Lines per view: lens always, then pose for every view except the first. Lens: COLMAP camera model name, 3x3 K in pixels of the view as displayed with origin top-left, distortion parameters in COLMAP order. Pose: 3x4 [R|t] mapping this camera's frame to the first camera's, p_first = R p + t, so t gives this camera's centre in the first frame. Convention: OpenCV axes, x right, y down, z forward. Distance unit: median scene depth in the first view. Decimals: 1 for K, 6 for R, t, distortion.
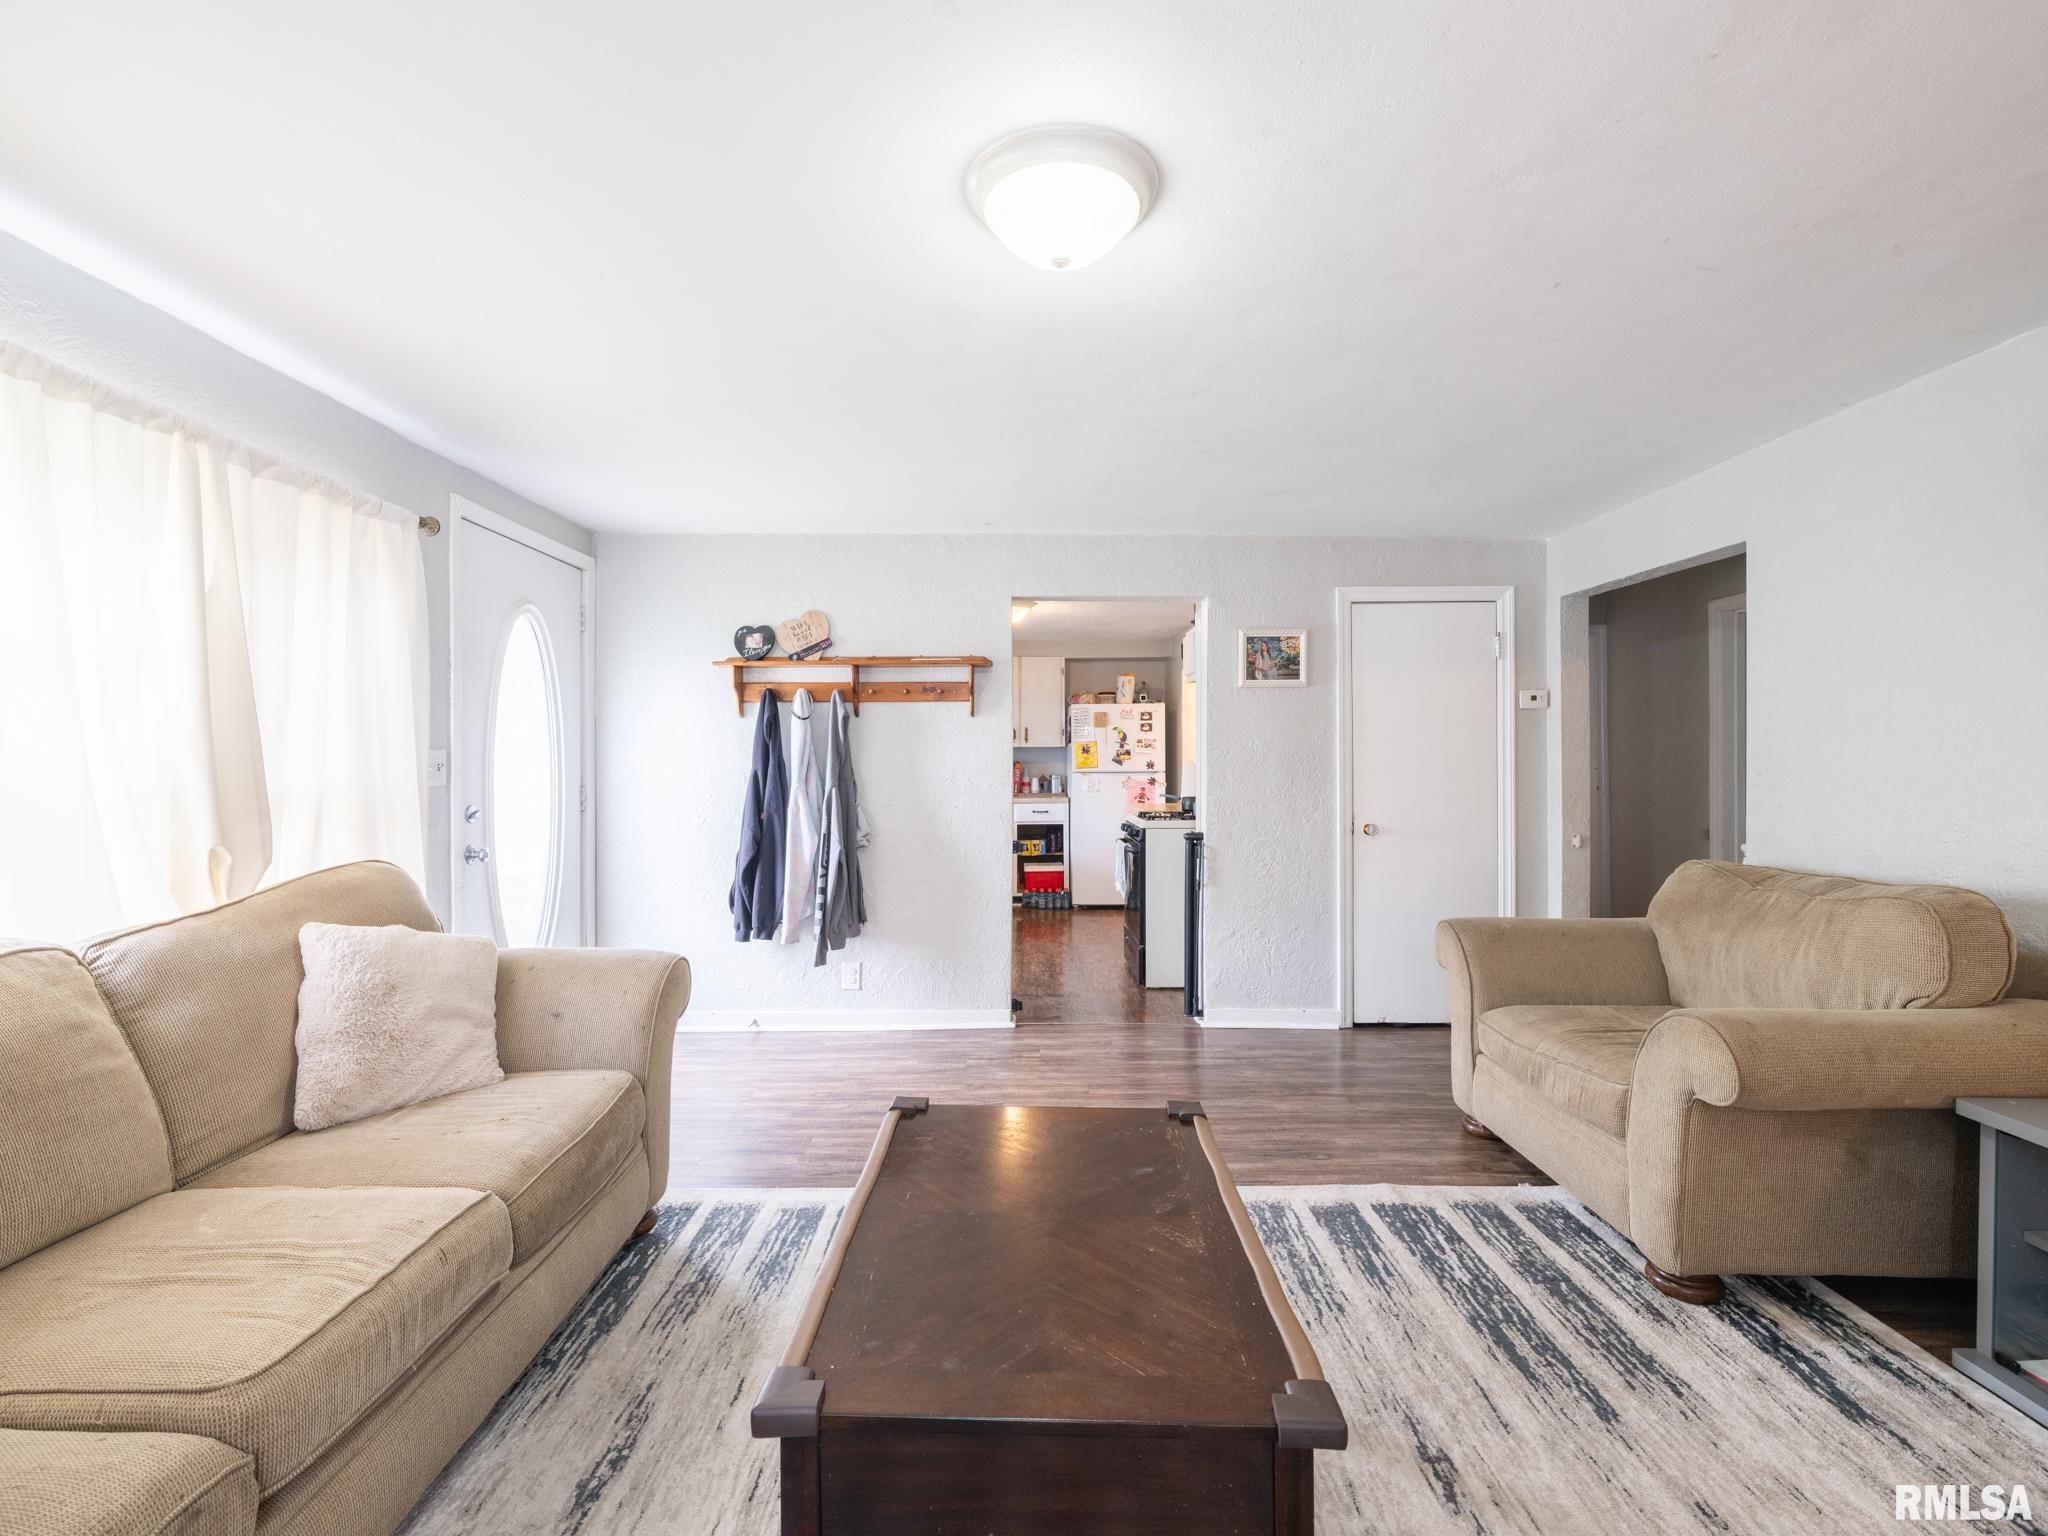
lens RADIAL K [[952.1, 0, 1023.2], [0, 952.1, 766.7], [0, 0, 1]] dist [-0.001477, 0.001237]
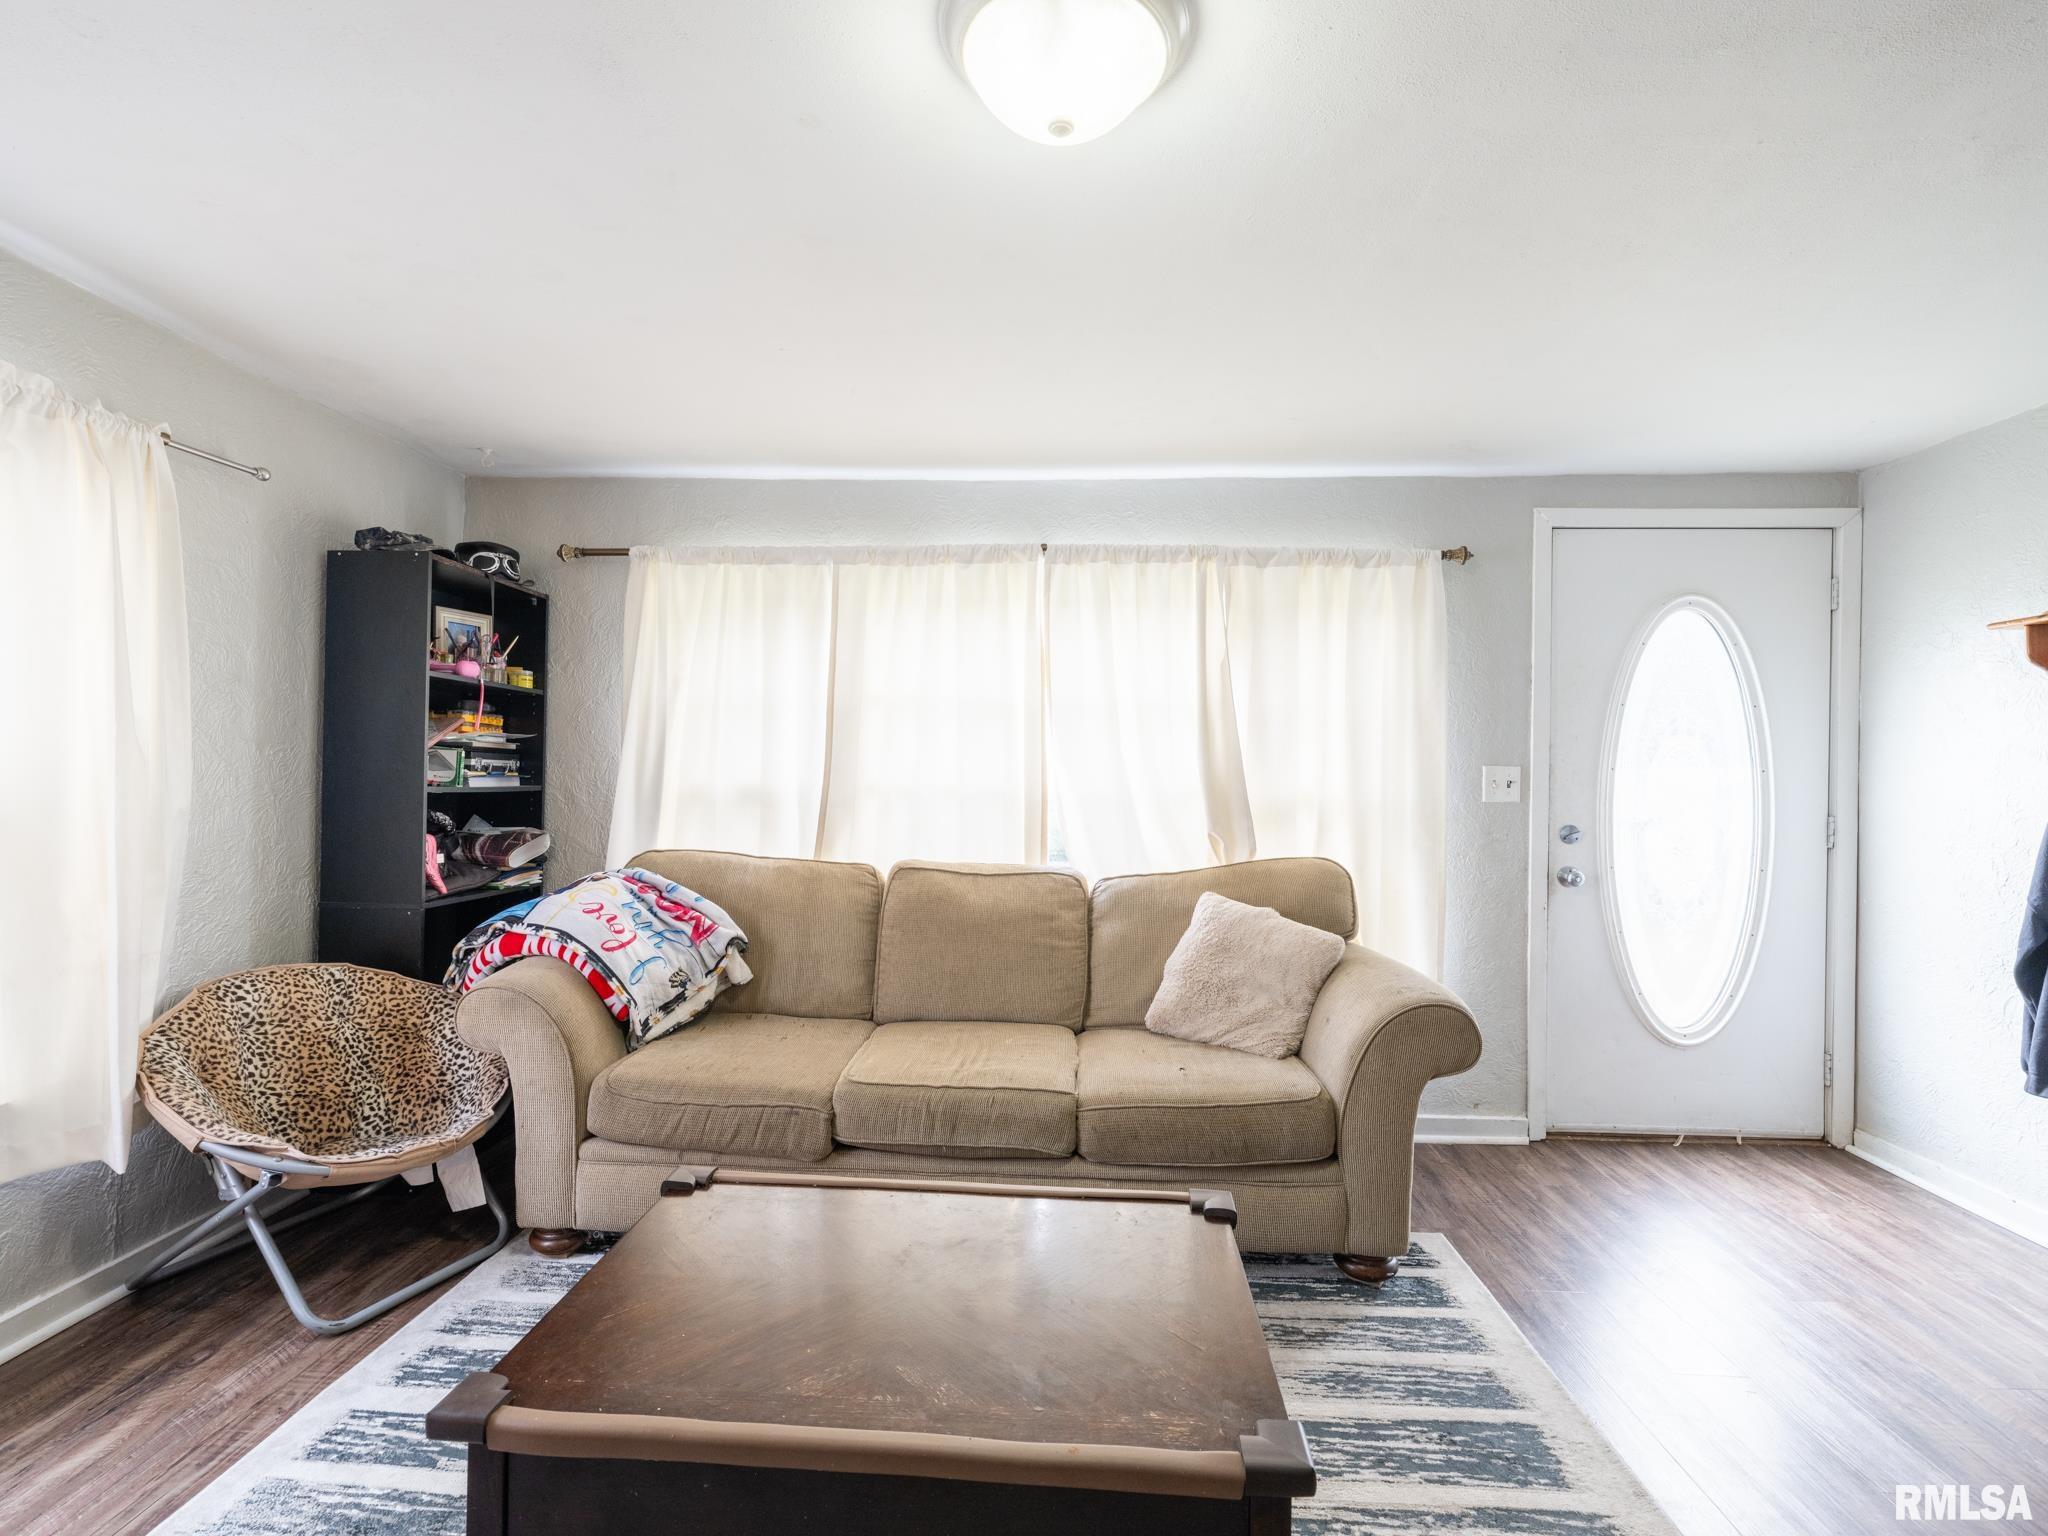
lens RADIAL K [[936.1, 0, 1014.6], [0, 936.1, 770.2], [0, 0, 1]] dist [-0.000755, 0.000409]
pose [[-0.053028, -0.002270, -0.998590, 0.411209], [-0.018612, 0.999826, -0.001284, -0.003579], [0.998420, 0.018517, -0.053061, 0.526041]]
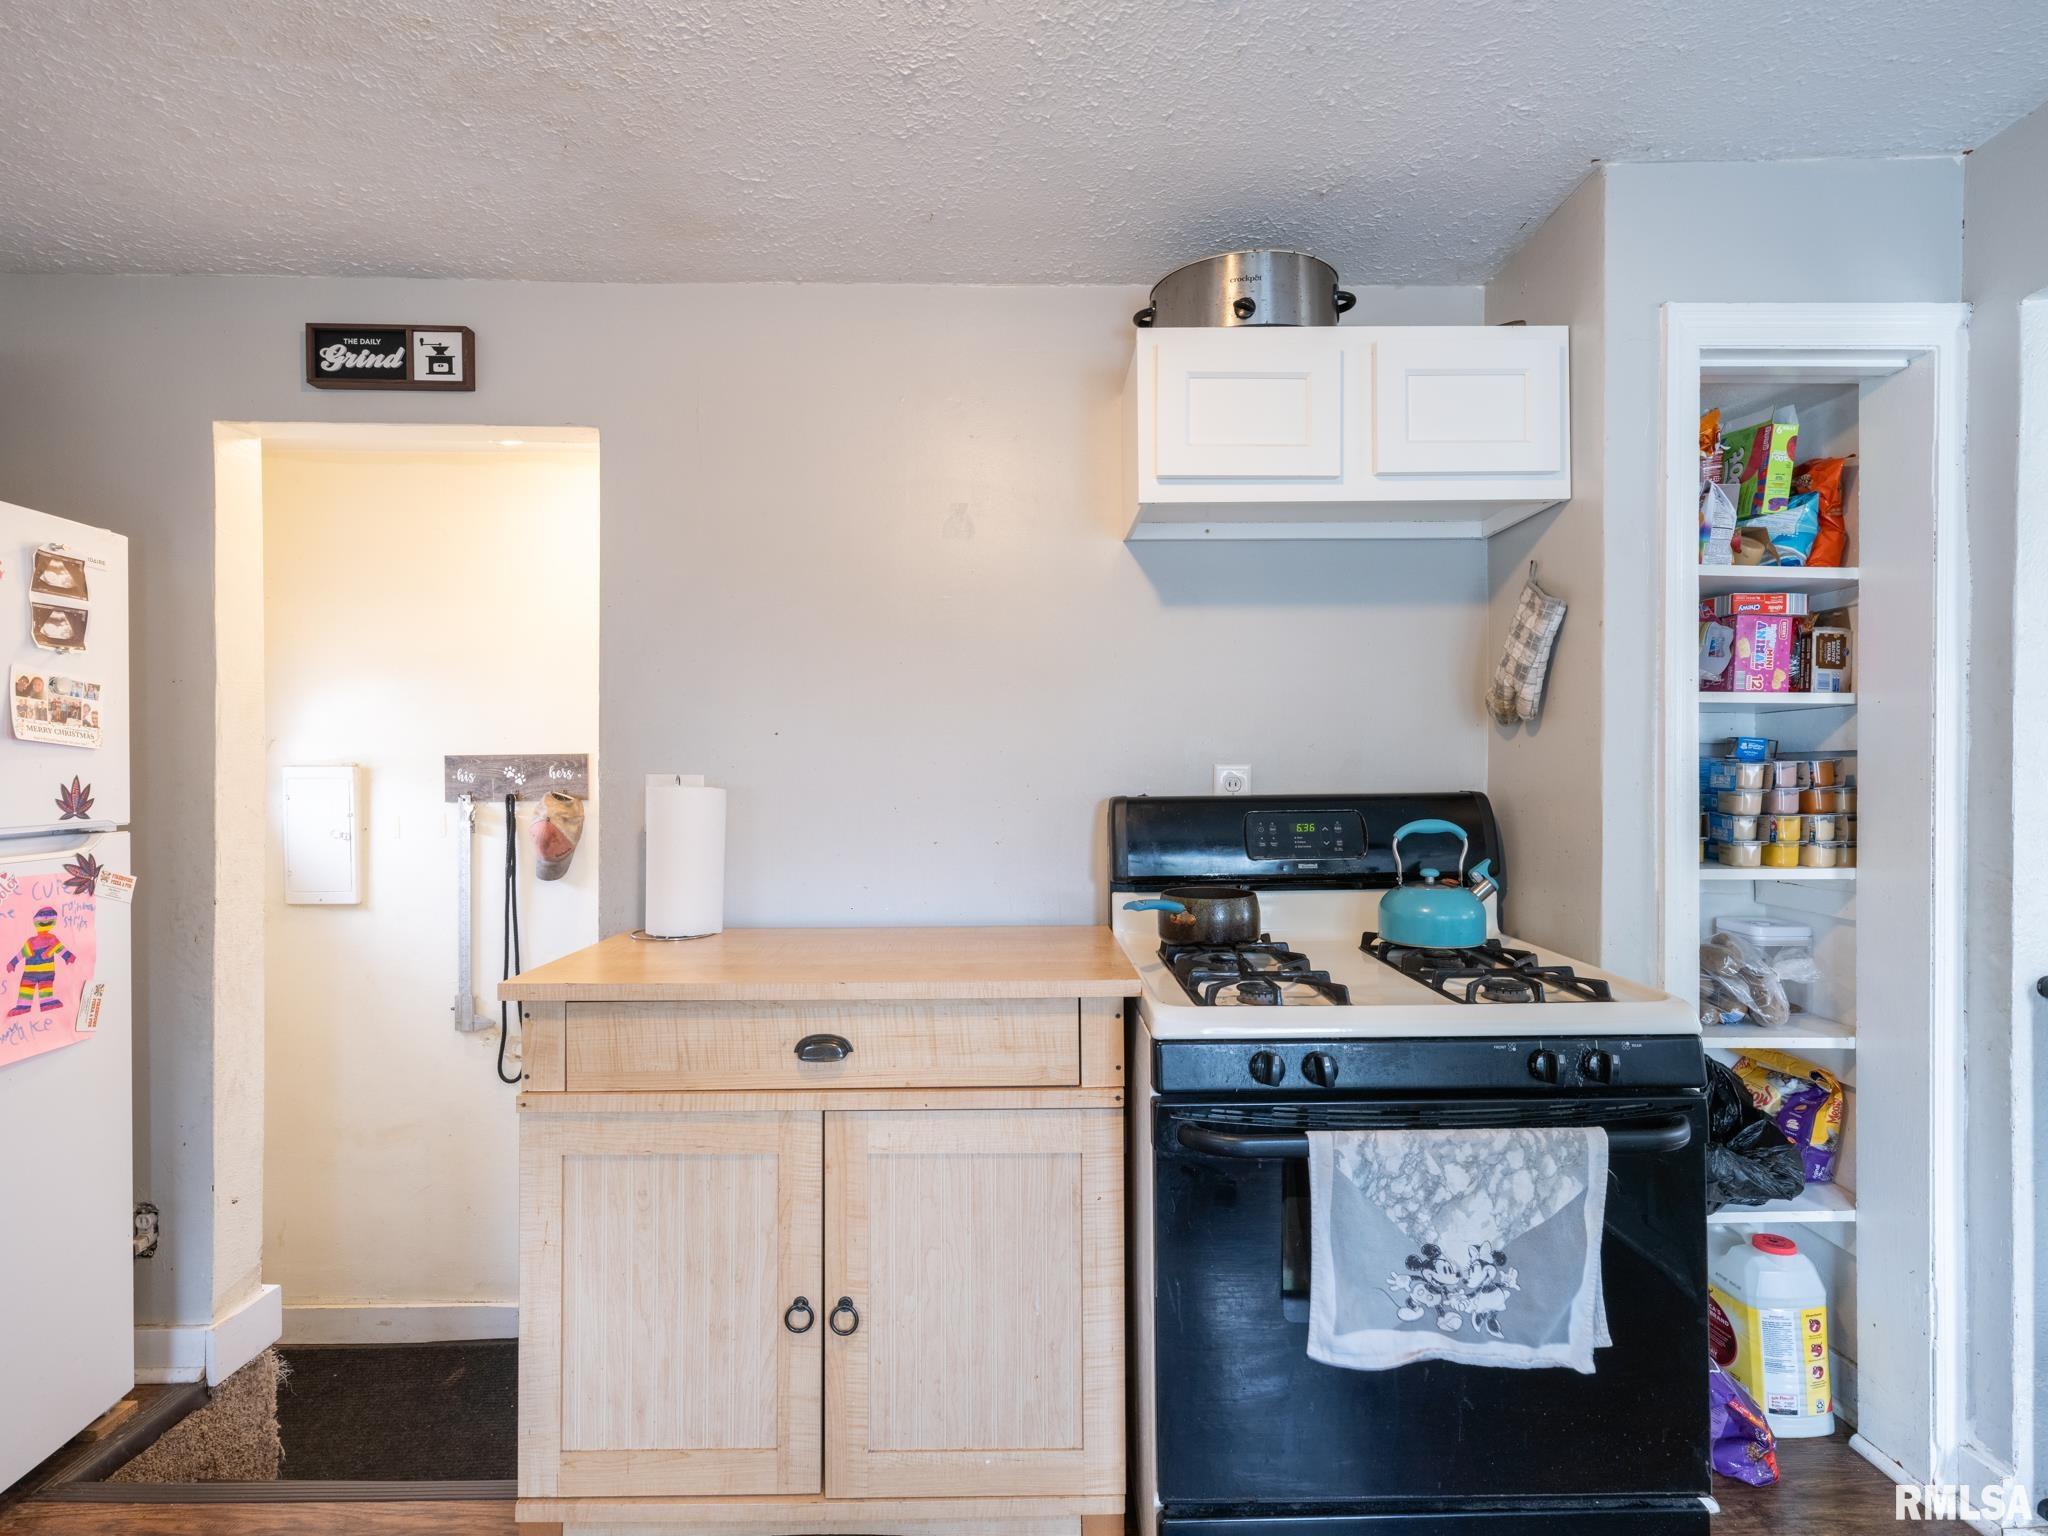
lens RADIAL K [[952.1, 0, 1023.2], [0, 952.1, 766.7], [0, 0, 1]] dist [-0.001477, 0.001237]
pose [[-0.012140, 0.001082, 0.999926, -0.210758], [0.014128, 0.999900, -0.000910, -0.015091], [-0.999826, 0.014116, -0.012154, 1.872679]]
